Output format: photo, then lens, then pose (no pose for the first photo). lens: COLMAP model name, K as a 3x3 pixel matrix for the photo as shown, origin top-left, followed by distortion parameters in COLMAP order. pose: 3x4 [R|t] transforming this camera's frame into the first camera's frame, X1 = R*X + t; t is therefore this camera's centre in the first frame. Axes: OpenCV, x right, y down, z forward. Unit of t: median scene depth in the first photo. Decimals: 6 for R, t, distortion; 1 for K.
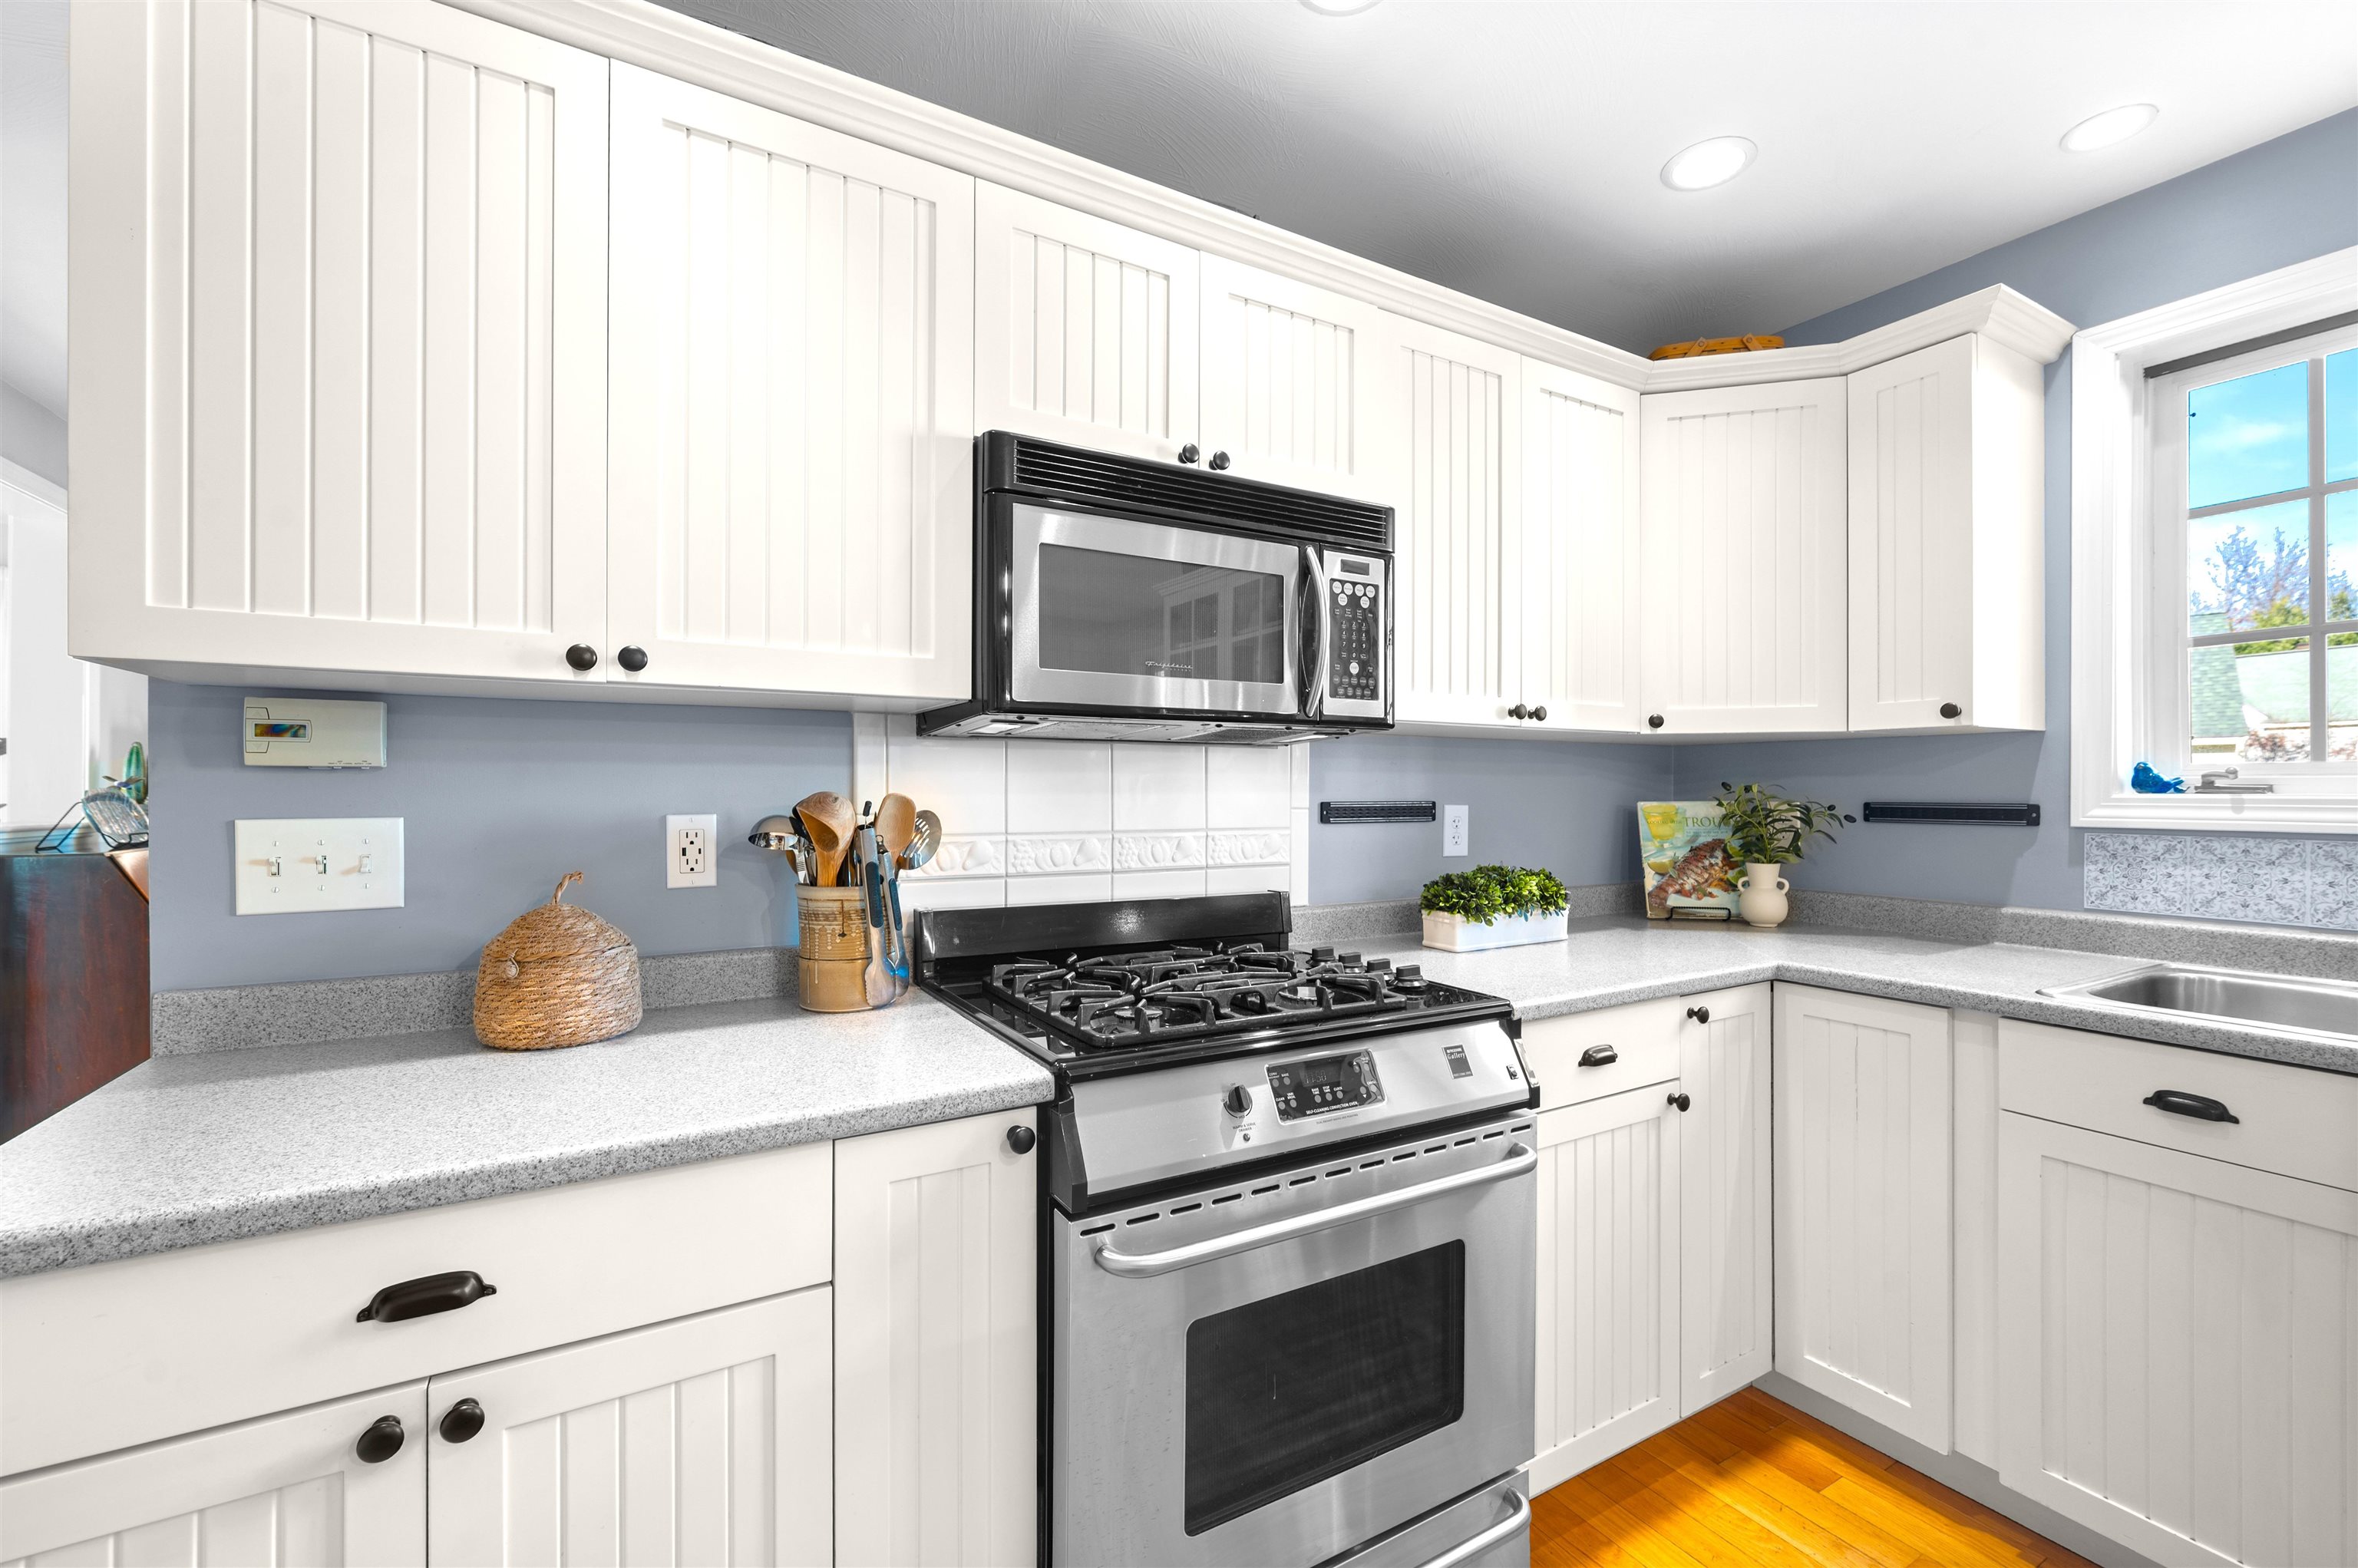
lens RADIAL K [[973.1, 0, 1191.0], [0, 973.1, 793.4], [0, 0, 1]] dist [0.002118, -0.000841]
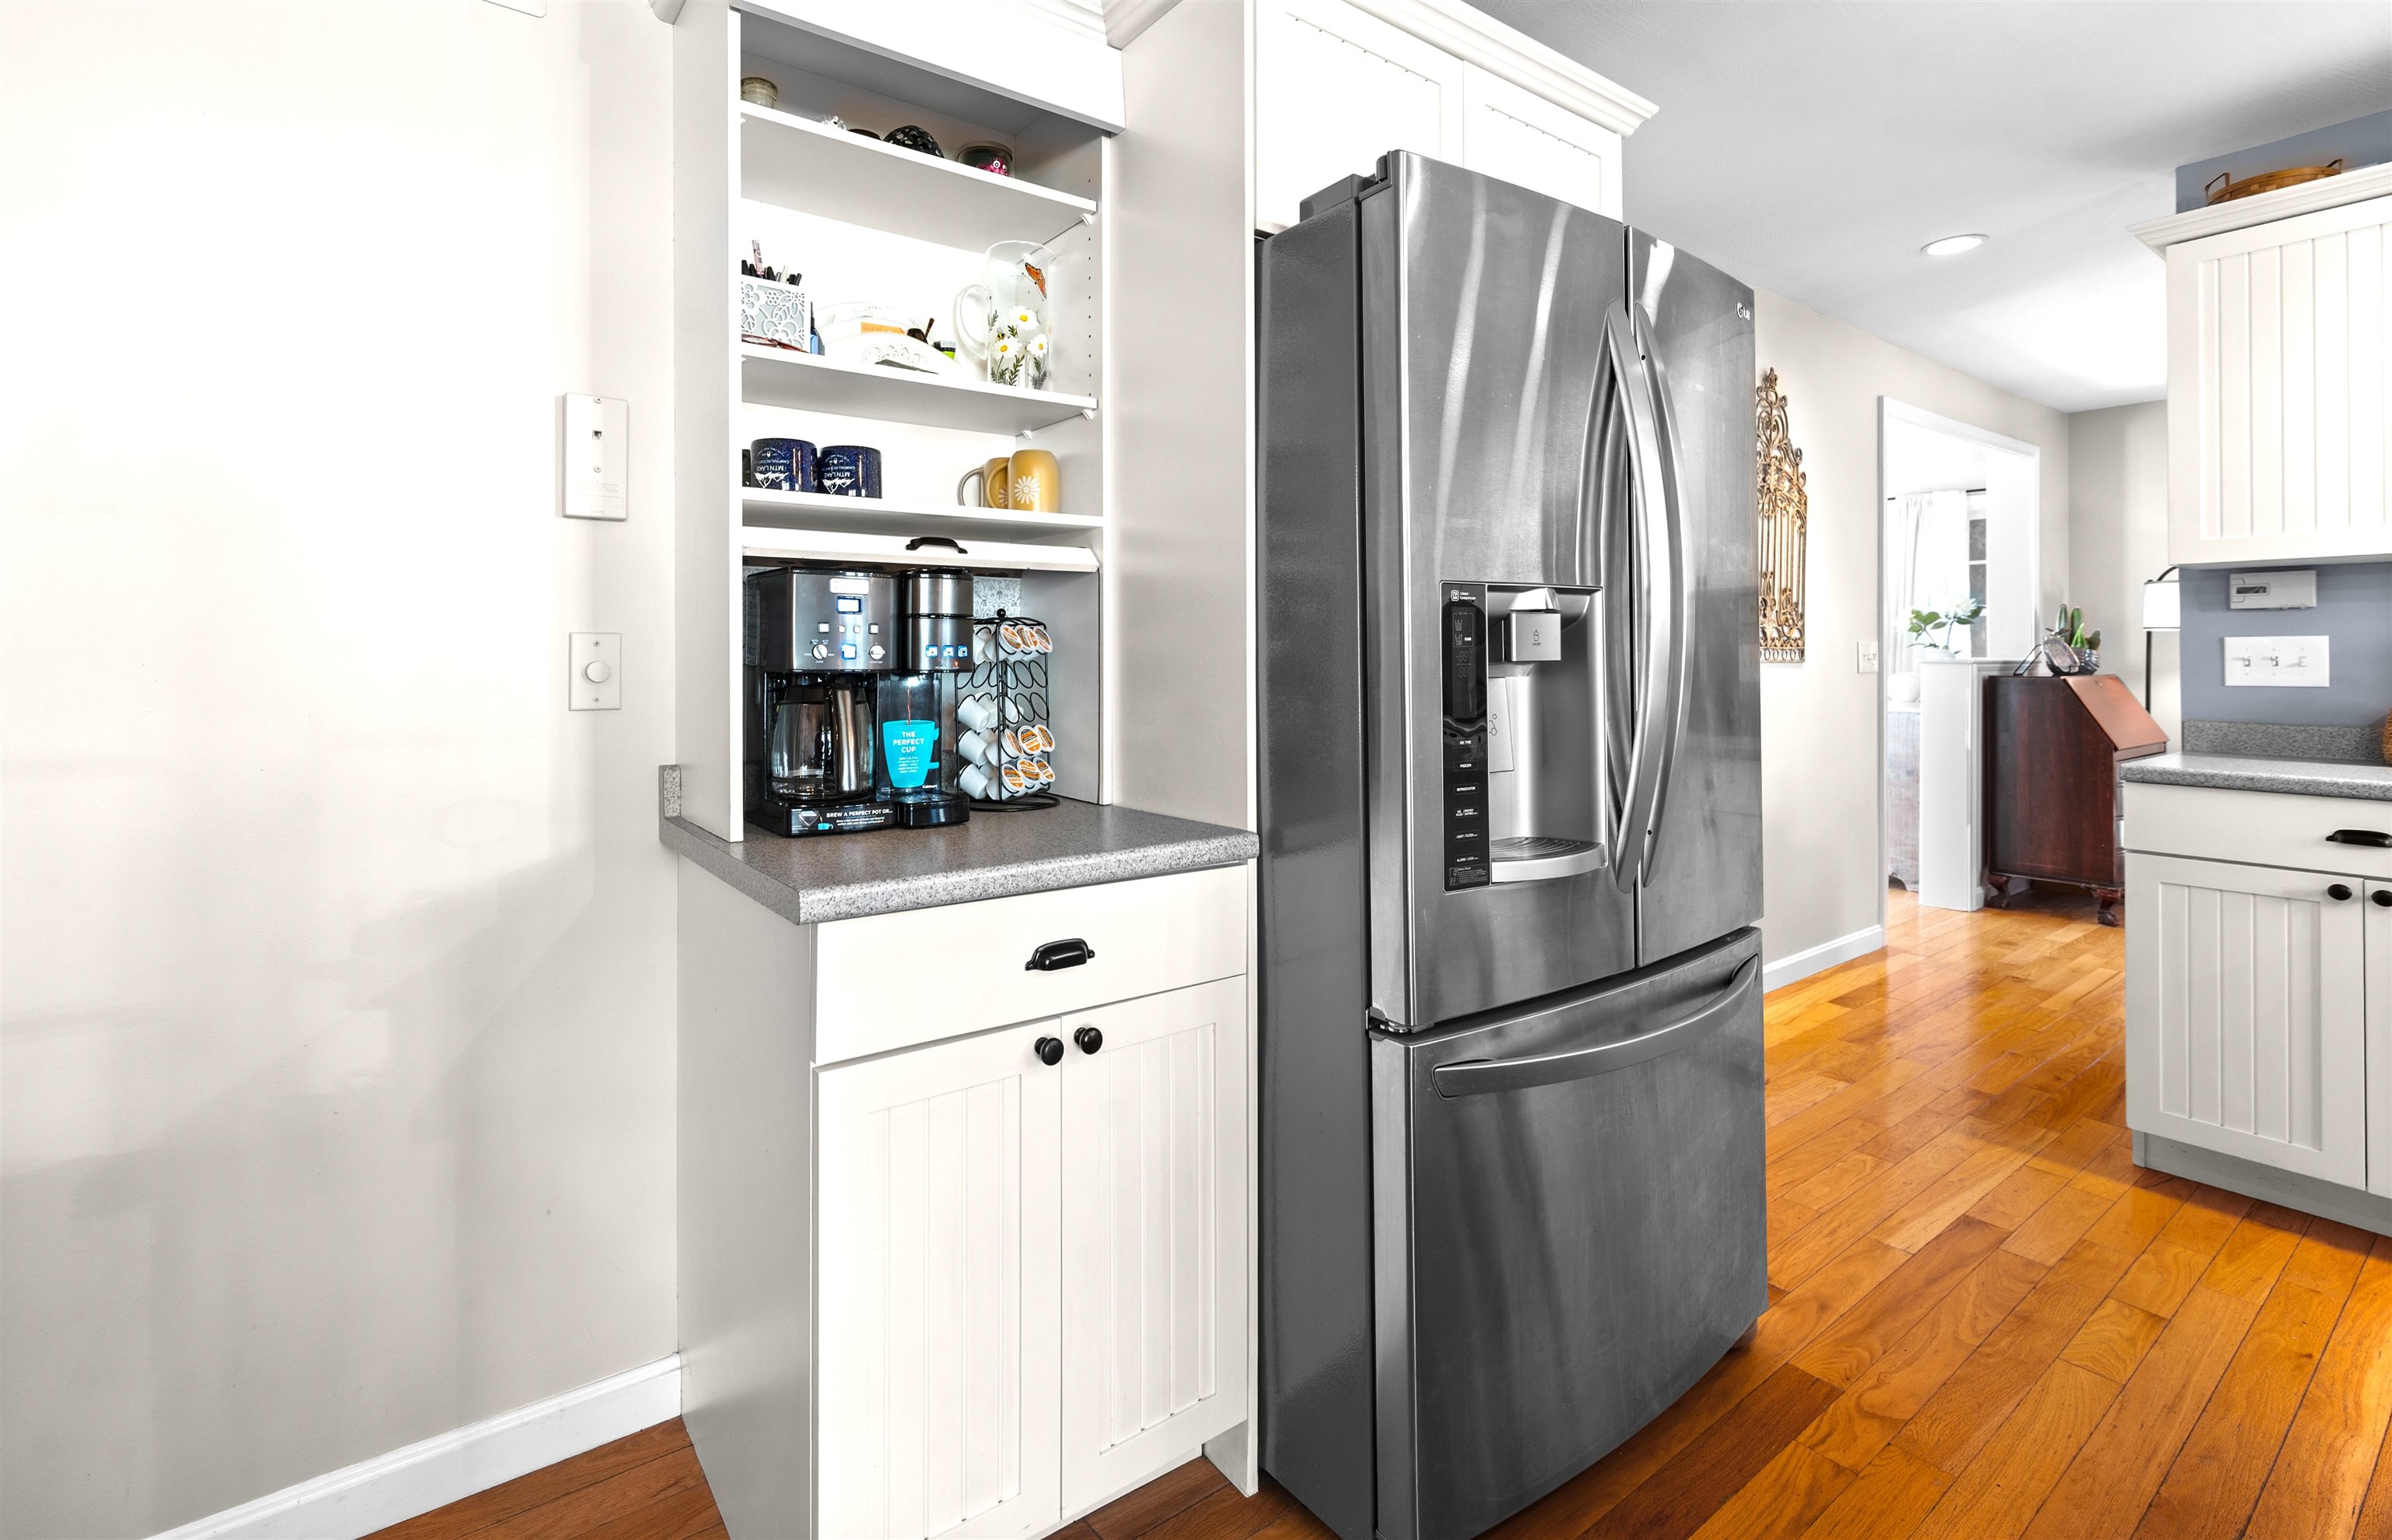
lens RADIAL K [[1065.8, 0, 1079.1], [0, 1065.8, 648.0], [0, 0, 1]] dist [-0.002525, 0.000768]
pose [[0.066458, -0.010818, -0.997731, 0.769292], [0.000713, 0.999941, -0.010794, 0.054140], [0.997789, 0.000006, 0.066462, -1.107859]]
